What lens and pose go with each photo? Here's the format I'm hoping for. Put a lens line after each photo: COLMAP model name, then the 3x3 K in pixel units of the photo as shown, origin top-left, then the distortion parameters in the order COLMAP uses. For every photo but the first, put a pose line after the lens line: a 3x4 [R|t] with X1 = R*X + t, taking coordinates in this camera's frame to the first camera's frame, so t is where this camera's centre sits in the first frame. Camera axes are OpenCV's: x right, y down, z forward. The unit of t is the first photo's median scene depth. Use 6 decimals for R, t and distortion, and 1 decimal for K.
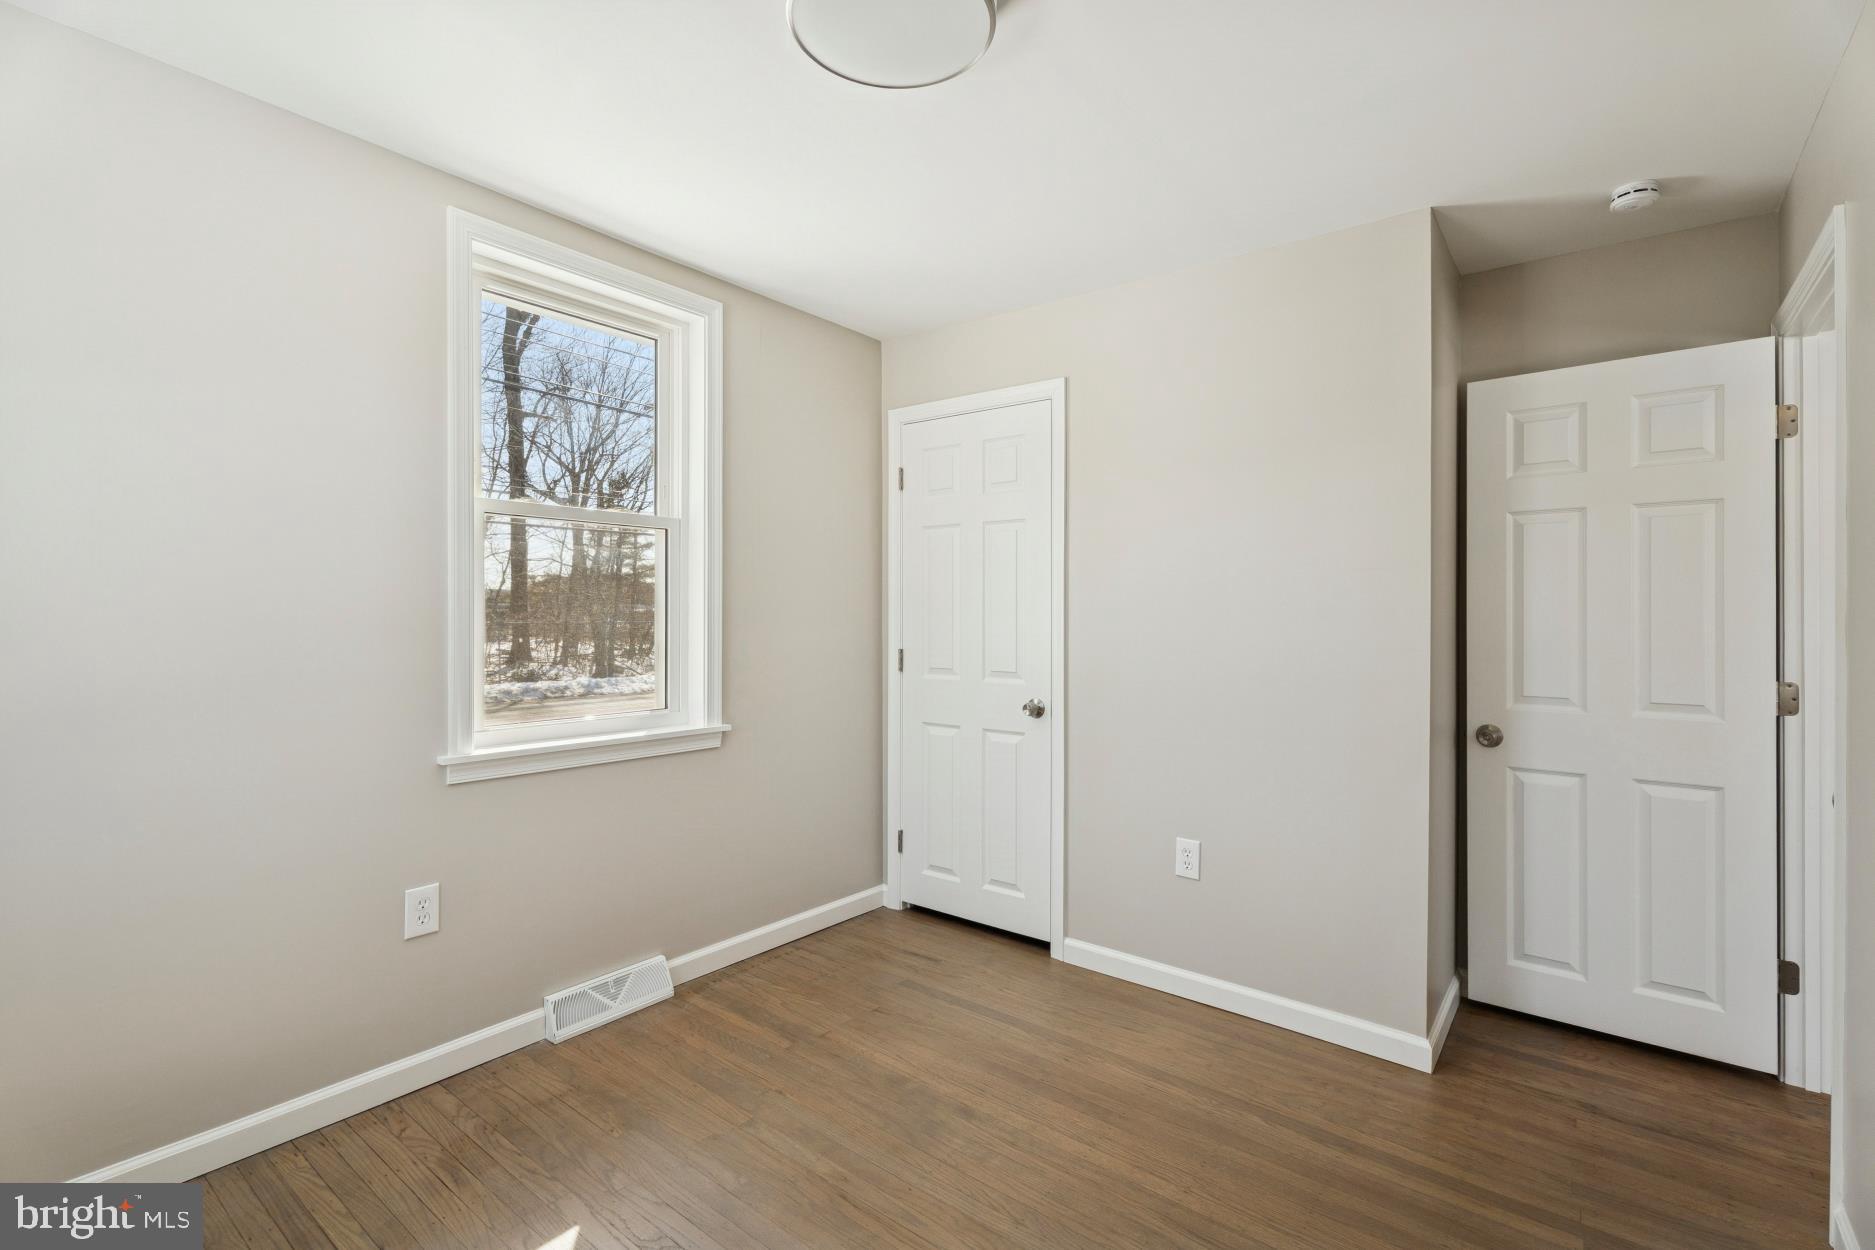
lens RADIAL K [[861.4, 0, 903.1], [0, 861.4, 632.3], [0, 0, 1]] dist [-0.001496, -0.001409]
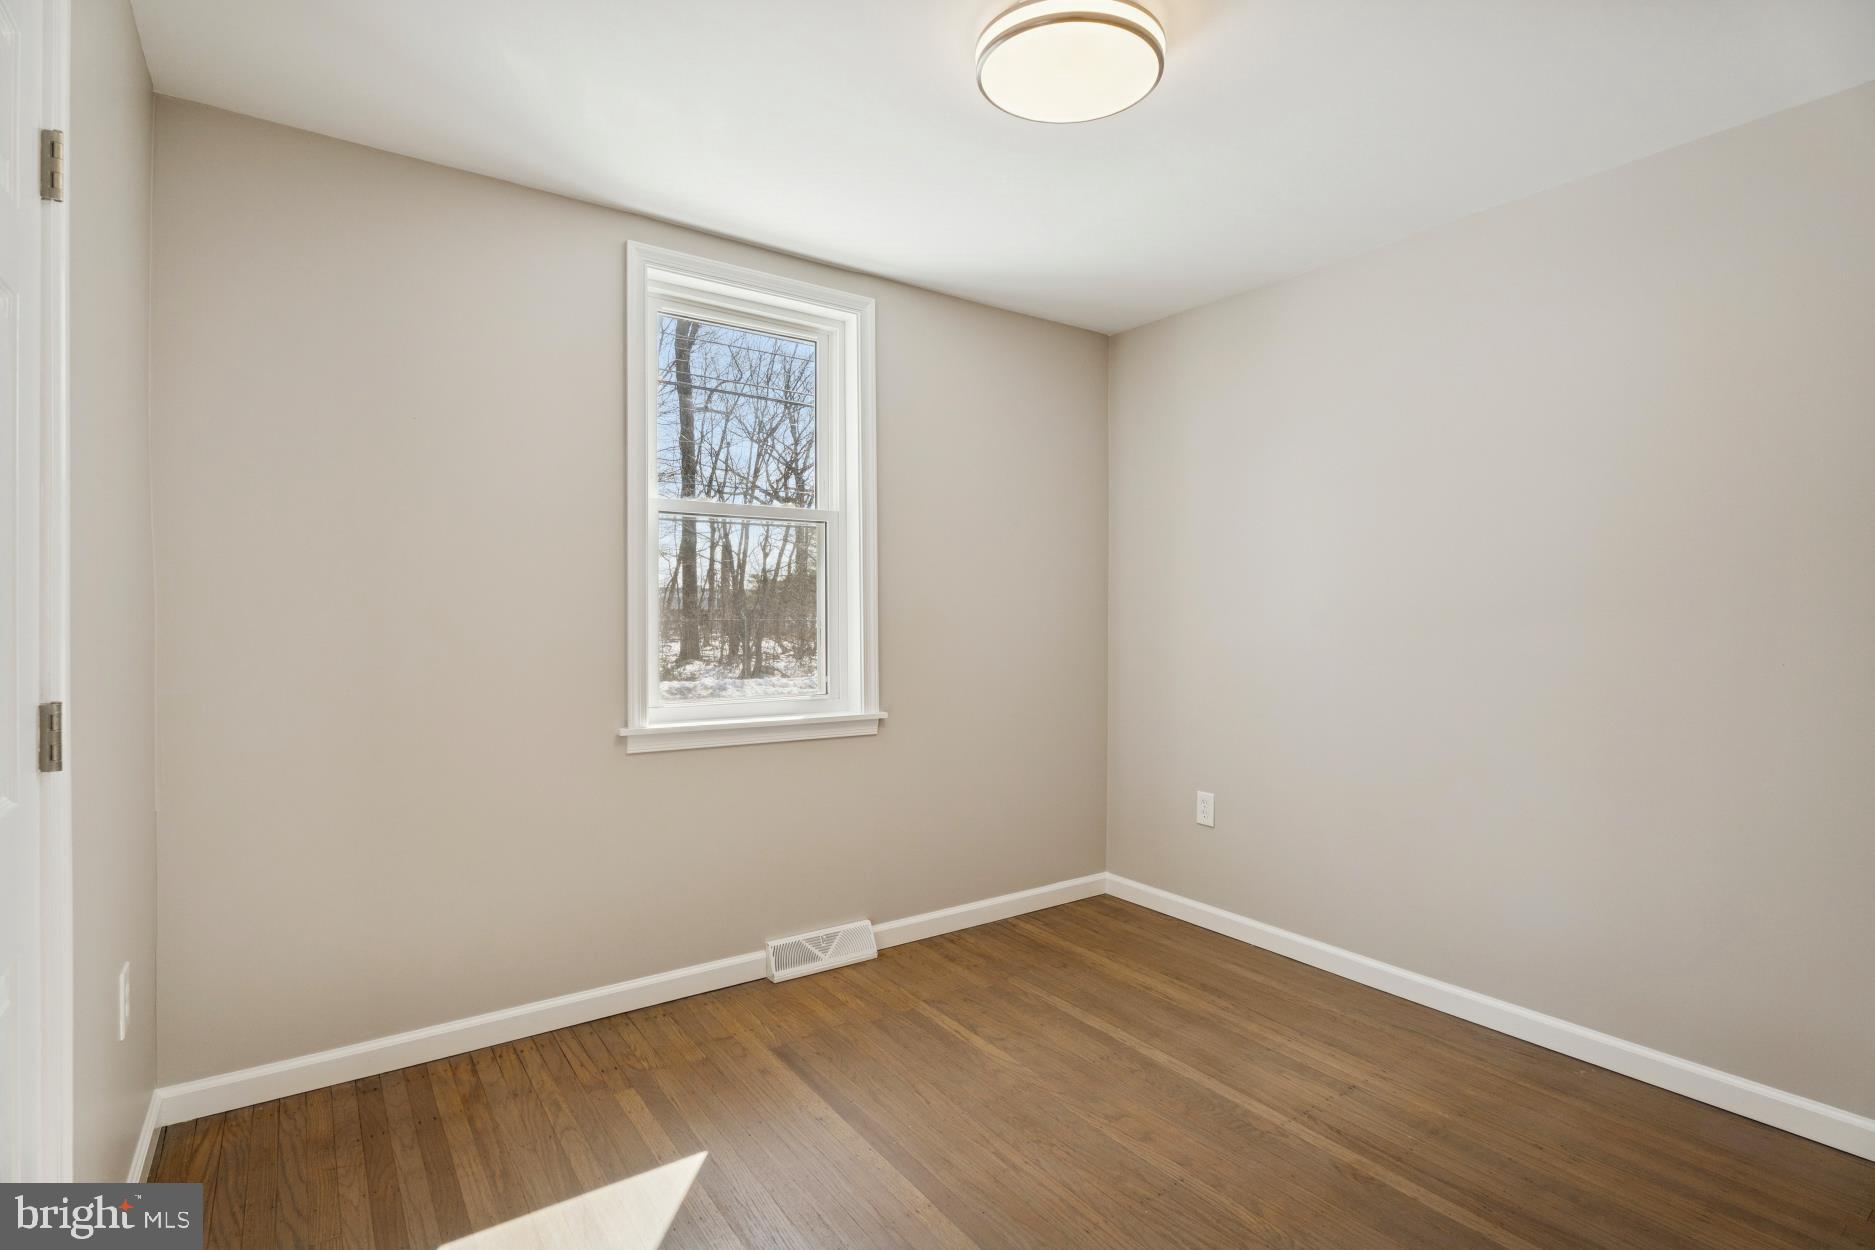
lens RADIAL K [[740.6, 0, 955.2], [0, 740.6, 617.4], [0, 0, 1]] dist [-0.030314, 0.000235]
pose [[0.941111, 0.011313, -0.337909, 0.174013], [-0.013054, 0.999911, -0.002881, -0.004067], [0.337846, 0.007123, 0.941174, 0.211813]]
